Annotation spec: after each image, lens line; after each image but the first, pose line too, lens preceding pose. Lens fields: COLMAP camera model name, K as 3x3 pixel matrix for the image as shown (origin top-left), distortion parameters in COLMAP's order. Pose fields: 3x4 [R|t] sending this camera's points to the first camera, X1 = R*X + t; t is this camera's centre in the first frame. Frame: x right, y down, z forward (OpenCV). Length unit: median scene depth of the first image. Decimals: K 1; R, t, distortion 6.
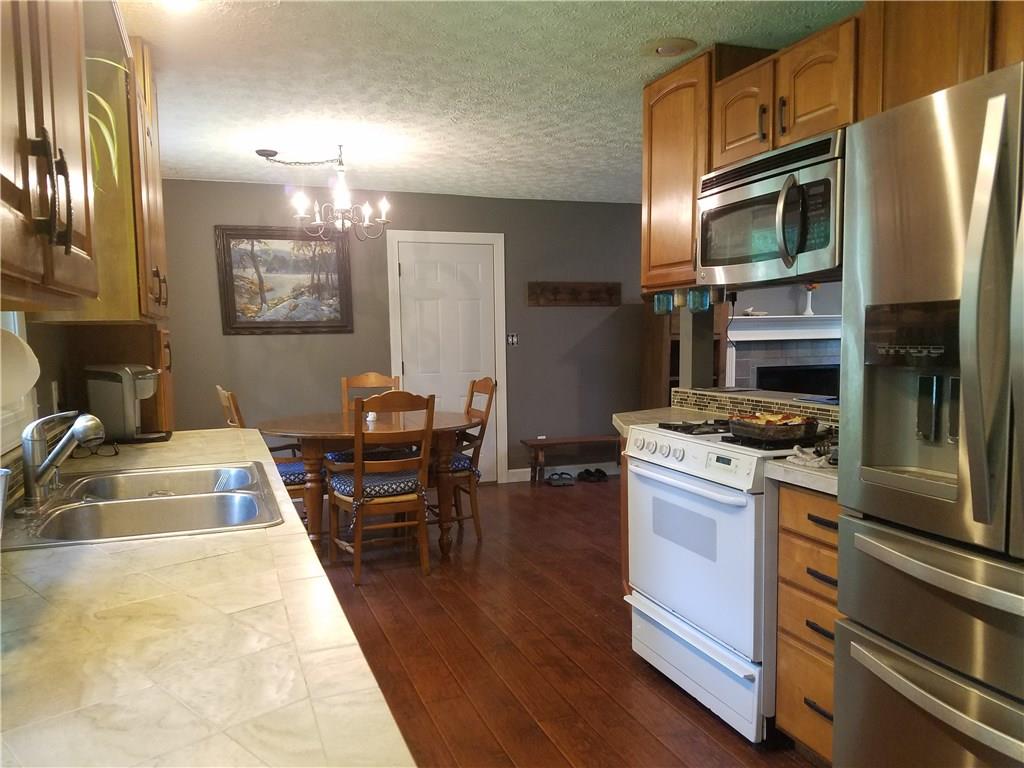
lens RADIAL K [[795.0, 0, 517.0], [0, 795.0, 401.9], [0, 0, 1]] dist [0.261851, -0.462989]
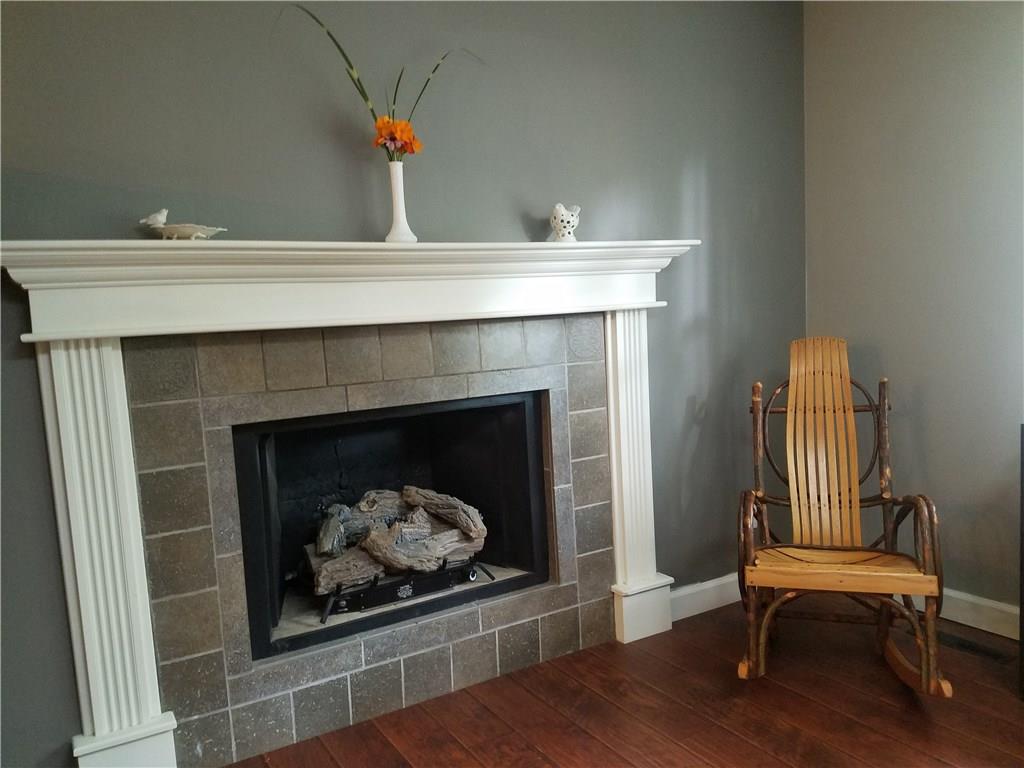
lens RADIAL K [[795.0, 0, 517.0], [0, 795.0, 401.9], [0, 0, 1]] dist [0.261851, -0.462989]
pose [[0.981143, -0.058611, 0.184180, 0.423662], [0.054986, 0.998181, 0.024734, -0.065271], [-0.185295, -0.014140, 0.982581, 0.869119]]
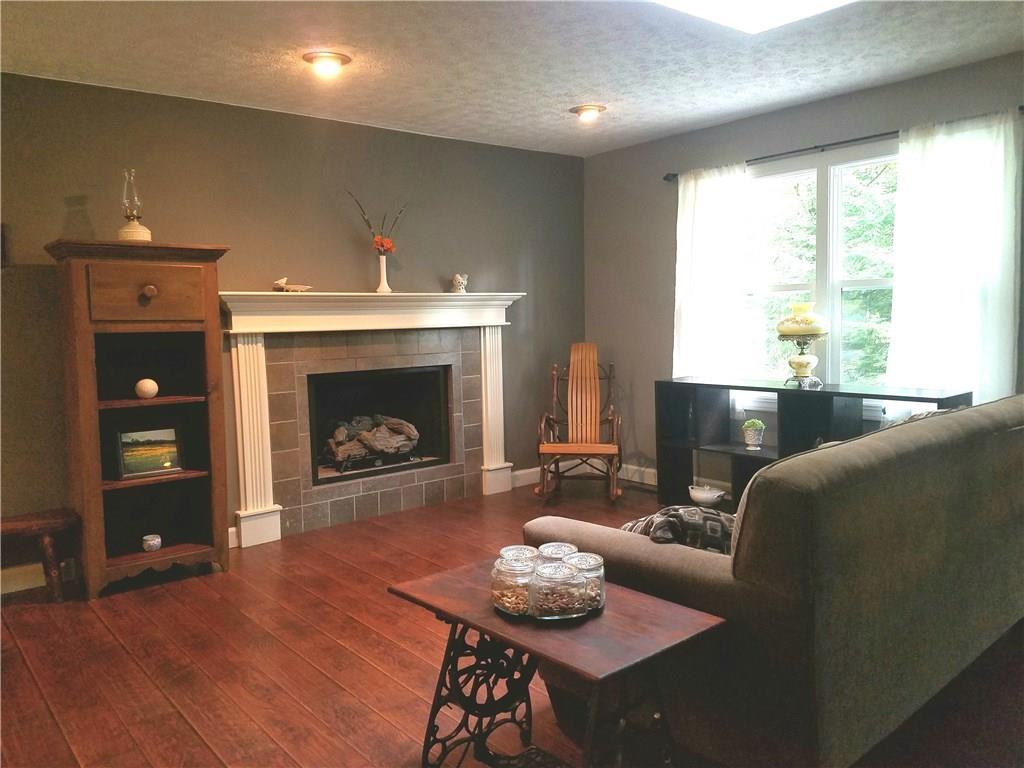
lens RADIAL K [[795.0, 0, 517.0], [0, 795.0, 401.9], [0, 0, 1]] dist [0.261851, -0.462989]
pose [[0.944628, -0.044643, 0.325093, 0.305199], [0.038584, 0.998941, 0.025063, -0.038991], [-0.325868, -0.011131, 0.945350, 0.450836]]
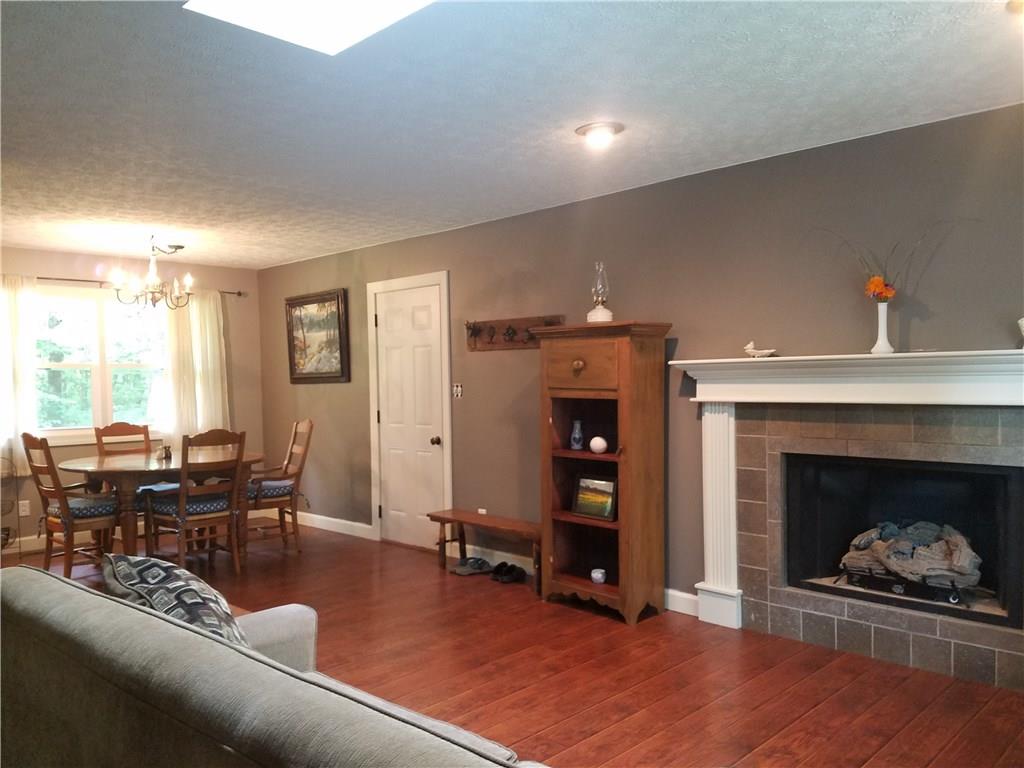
lens RADIAL K [[777.9, 0, 480.3], [0, 777.9, 420.5], [0, 0, 1]] dist [0.174098, -0.201551]
pose [[0.403554, 0.056264, -0.913224, 0.853952], [-0.073004, 0.996905, 0.029159, -0.080162], [0.912039, 0.054902, 0.406412, 0.755078]]
